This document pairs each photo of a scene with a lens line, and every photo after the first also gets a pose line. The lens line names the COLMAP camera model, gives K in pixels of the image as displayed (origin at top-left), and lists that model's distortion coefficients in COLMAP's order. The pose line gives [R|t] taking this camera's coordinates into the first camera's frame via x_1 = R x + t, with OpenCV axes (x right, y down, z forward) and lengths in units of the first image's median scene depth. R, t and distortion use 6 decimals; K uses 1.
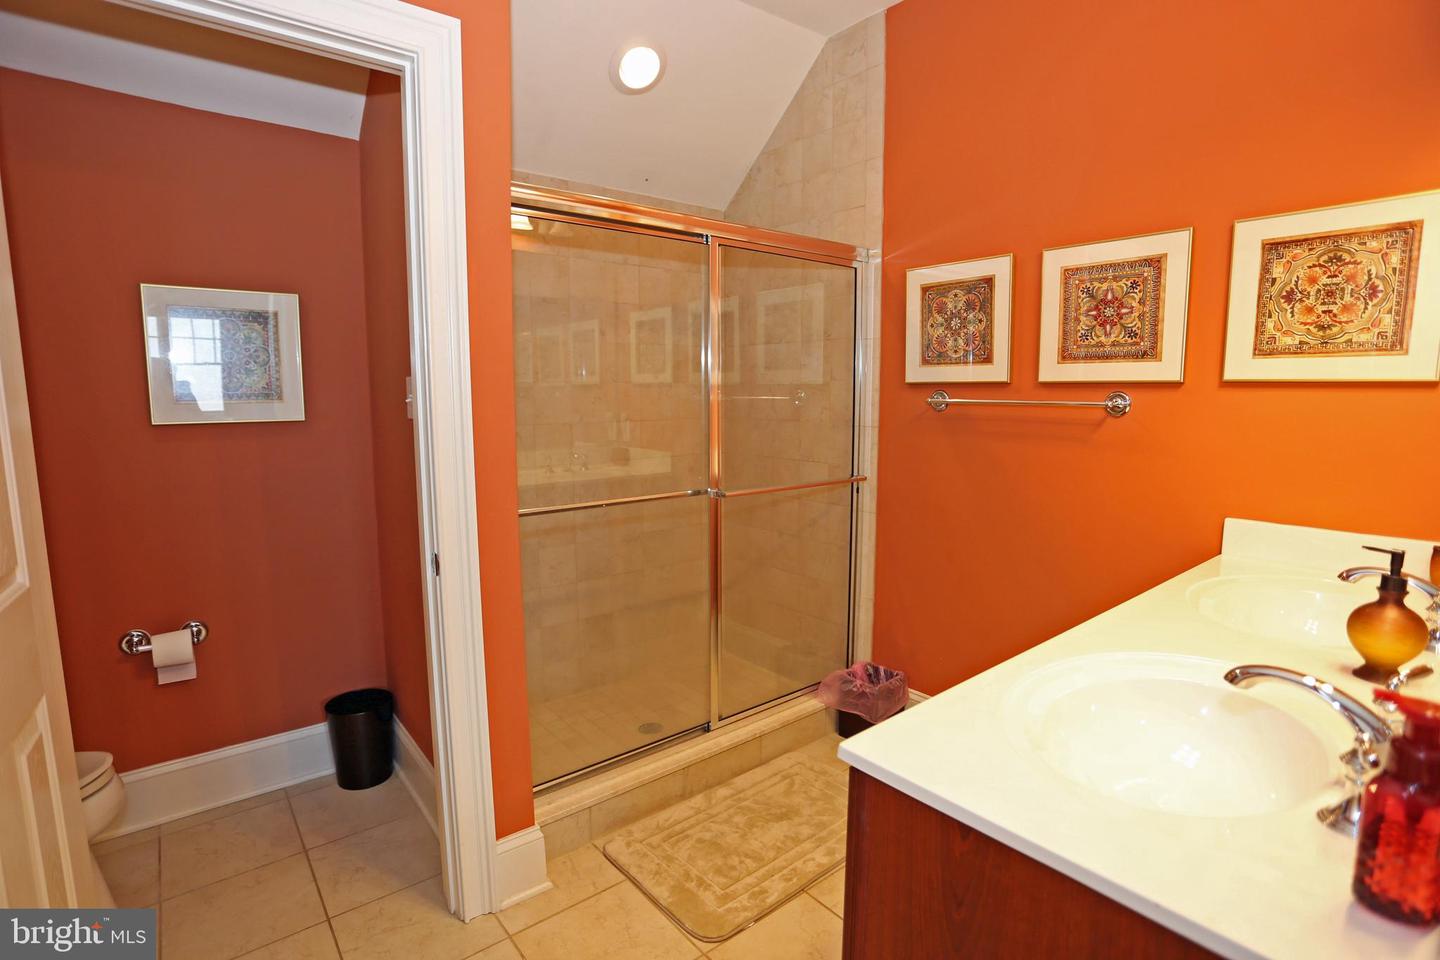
lens RADIAL K [[704.6, 0, 734.1], [0, 704.6, 473.4], [0, 0, 1]] dist [-0.067089, 0.025795]
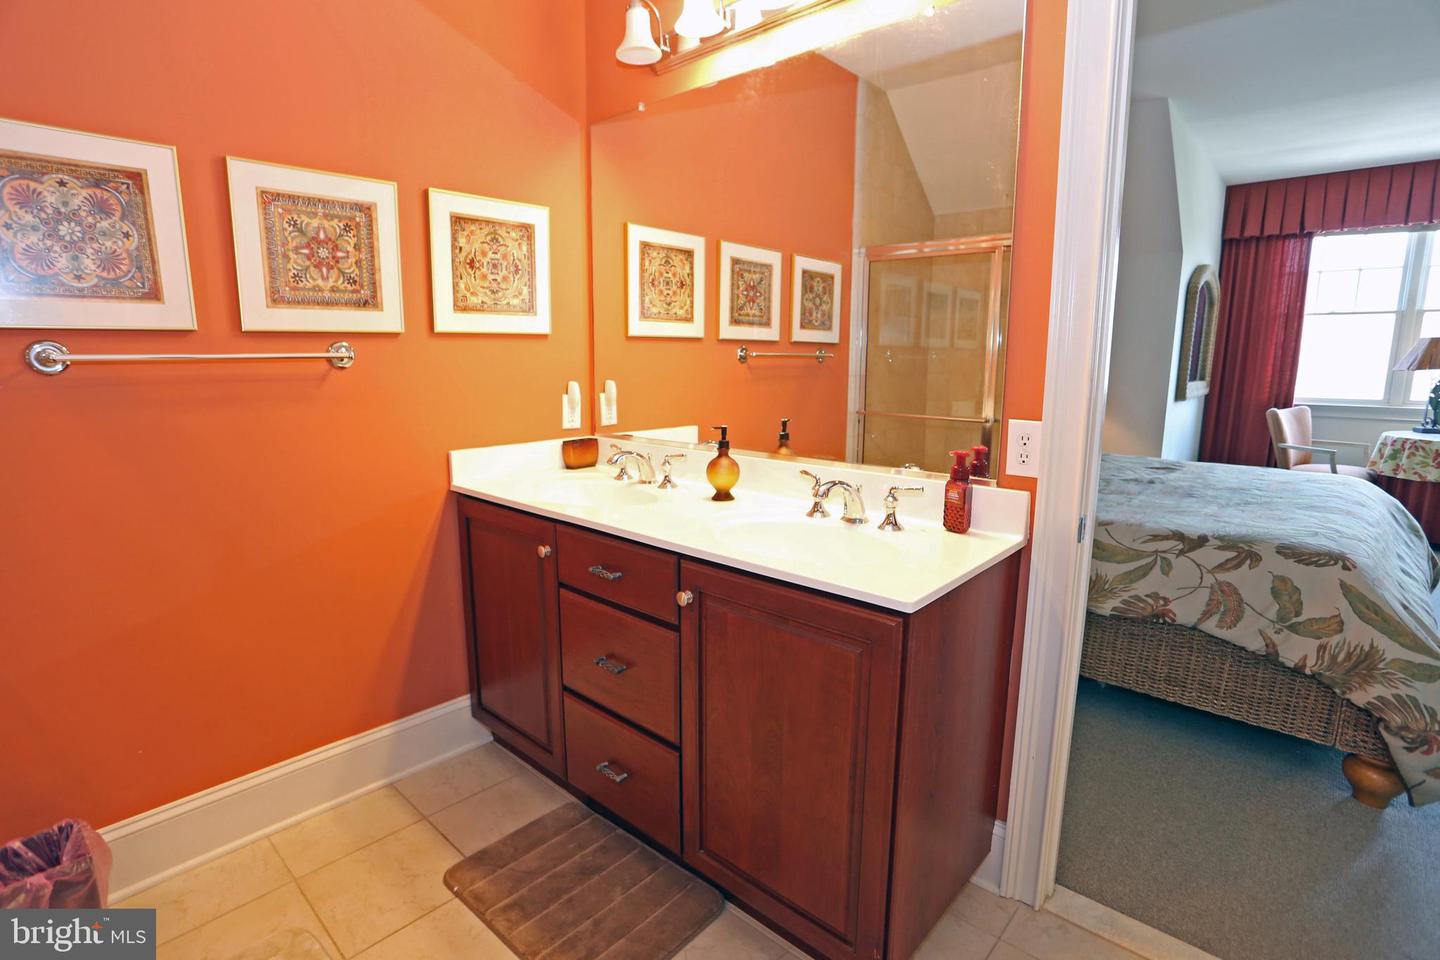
lens RADIAL K [[704.6, 0, 727.2], [0, 704.6, 481.6], [0, 0, 1]] dist [-0.067089, 0.025795]
pose [[-0.163311, -0.186531, 0.968780, -0.481016], [0.108969, 0.972545, 0.205626, -0.070985], [-0.980538, 0.139148, -0.138502, 0.658586]]
